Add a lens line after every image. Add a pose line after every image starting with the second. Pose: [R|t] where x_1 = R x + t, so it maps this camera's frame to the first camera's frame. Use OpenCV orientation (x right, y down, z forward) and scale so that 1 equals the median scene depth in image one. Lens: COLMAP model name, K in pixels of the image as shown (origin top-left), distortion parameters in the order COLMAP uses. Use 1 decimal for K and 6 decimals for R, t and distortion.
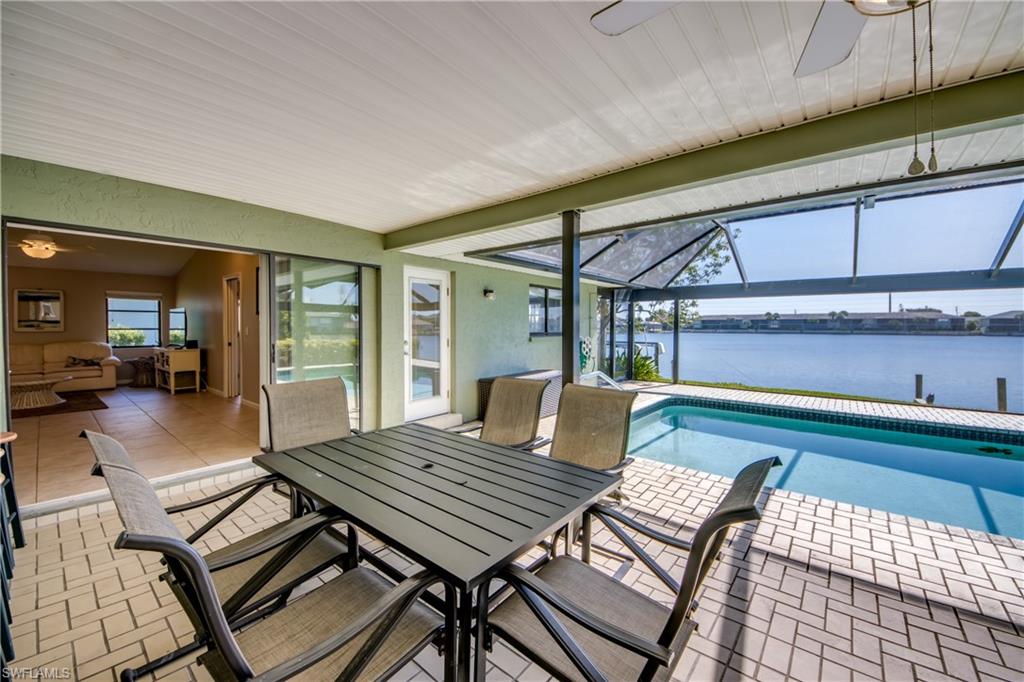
lens RADIAL K [[389.3, 0, 509.3], [0, 389.3, 339.1], [0, 0, 1]] dist [0.026774, -0.018181]
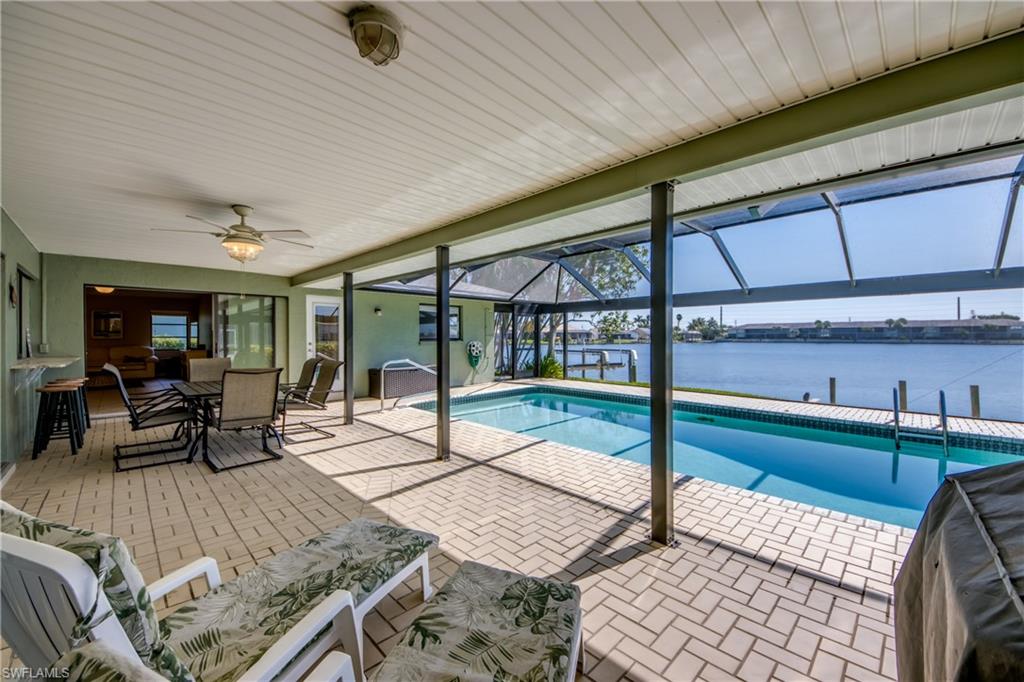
lens RADIAL K [[399.1, 0, 510.1], [0, 399.1, 340.0], [0, 0, 1]] dist [0.005396, -0.009650]
pose [[0.995396, -0.002531, -0.095814, 0.095713], [0.000246, 0.999716, -0.023851, 0.004546], [0.095847, 0.023717, 0.995113, -0.073432]]
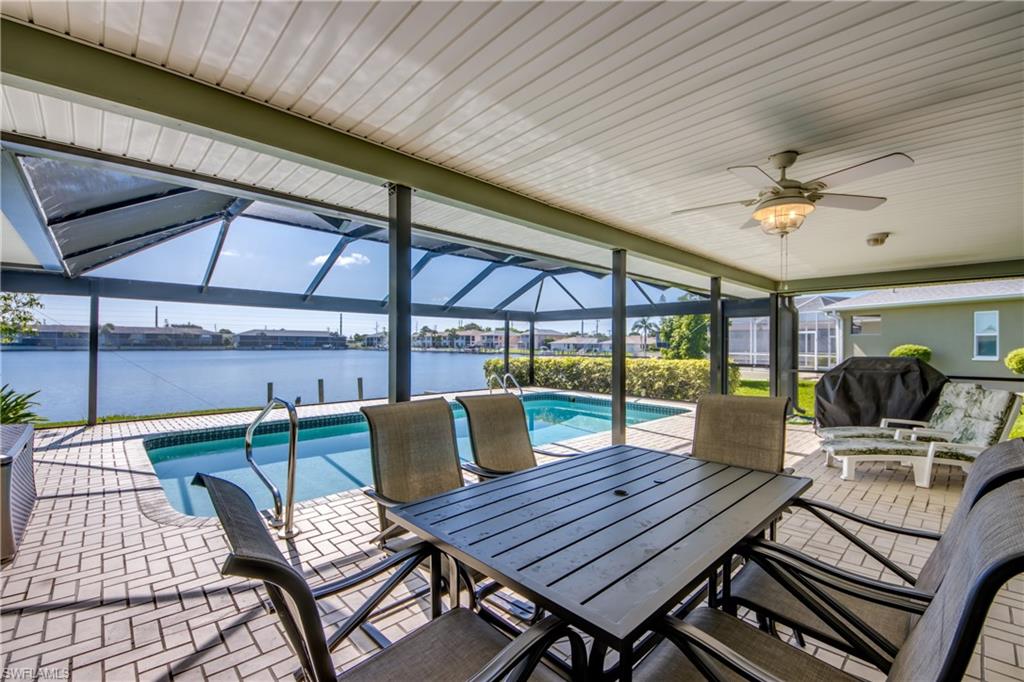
lens RADIAL K [[428.9, 0, 519.2], [0, 428.9, 343.7], [0, 0, 1]] dist [0.032886, -0.026794]
pose [[0.094760, 0.000259, 0.995500, -0.051100], [0.027634, 0.999614, -0.002891, 0.000445], [-0.995117, 0.027783, 0.094716, 0.051510]]
